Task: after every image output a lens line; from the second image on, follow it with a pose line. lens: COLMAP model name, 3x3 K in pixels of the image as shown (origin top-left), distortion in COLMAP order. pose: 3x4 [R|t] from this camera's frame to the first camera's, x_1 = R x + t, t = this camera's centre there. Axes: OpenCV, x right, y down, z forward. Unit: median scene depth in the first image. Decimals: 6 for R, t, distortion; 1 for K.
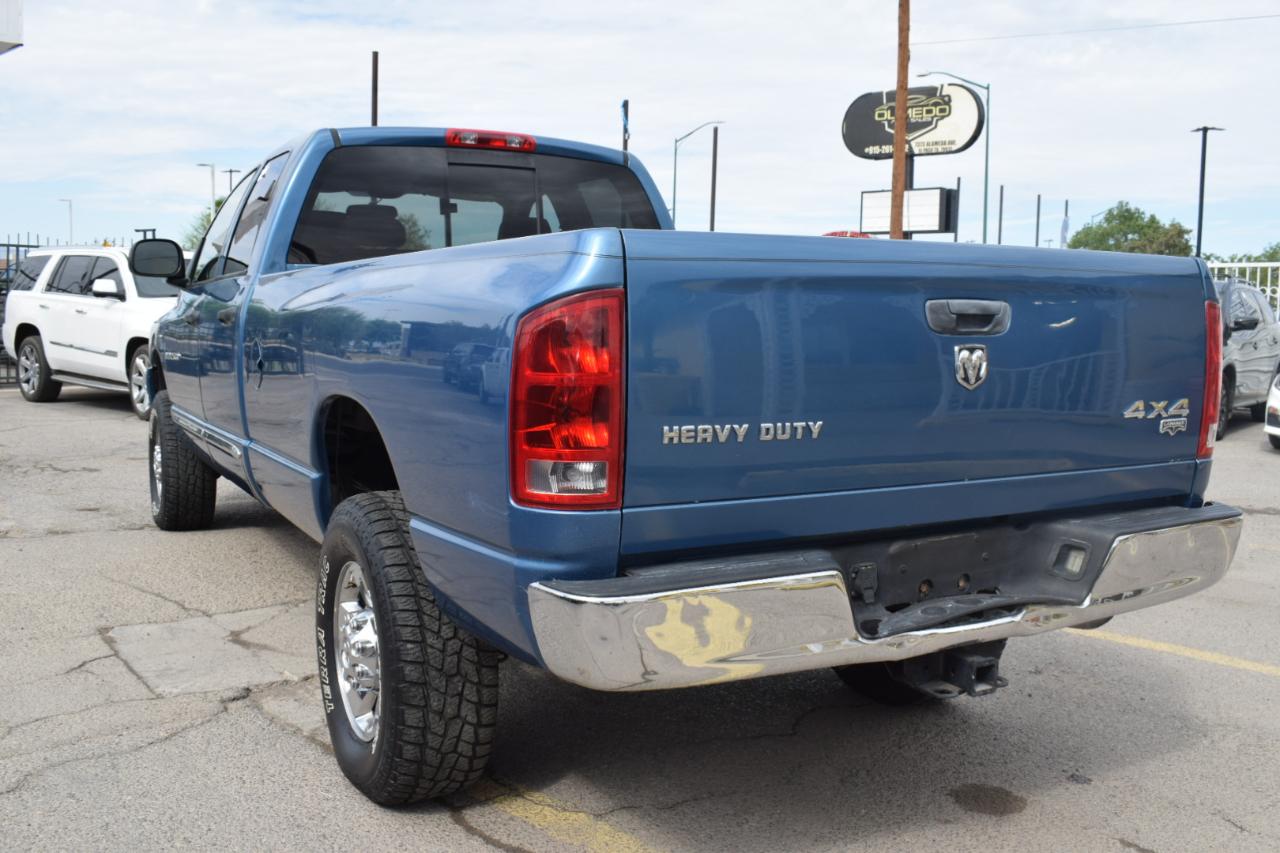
lens RADIAL K [[1200.0, 0, 649.0], [0, 1200.0, 425.1], [0, 0, 1]] dist [-0.080386, 0.011195]
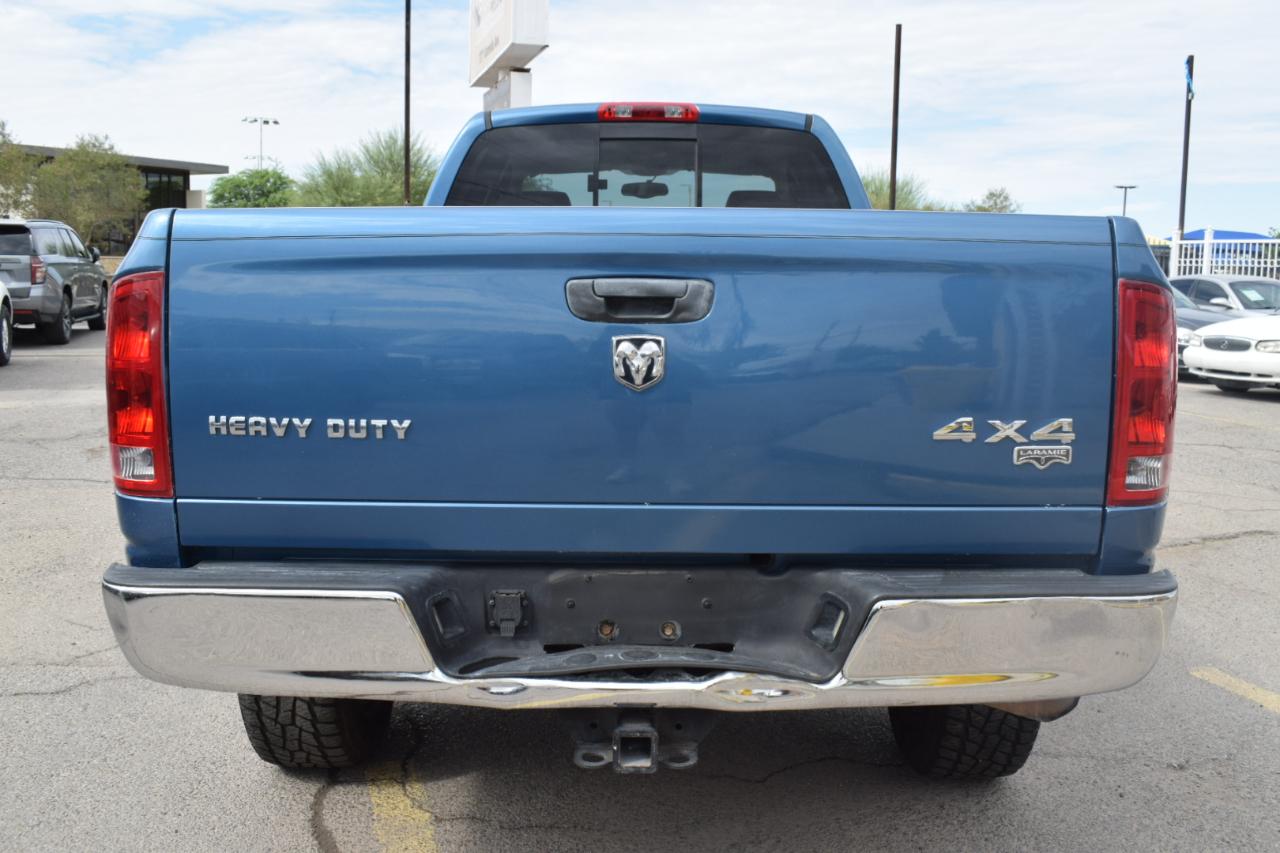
lens RADIAL K [[1200.0, 0, 649.0], [0, 1200.0, 425.1], [0, 0, 1]] dist [-0.080386, 0.011195]
pose [[0.870990, 0.057397, -0.487936, 0.358400], [-0.047907, 0.998342, 0.031921, -0.017799], [0.488959, -0.004427, 0.872295, 0.162285]]
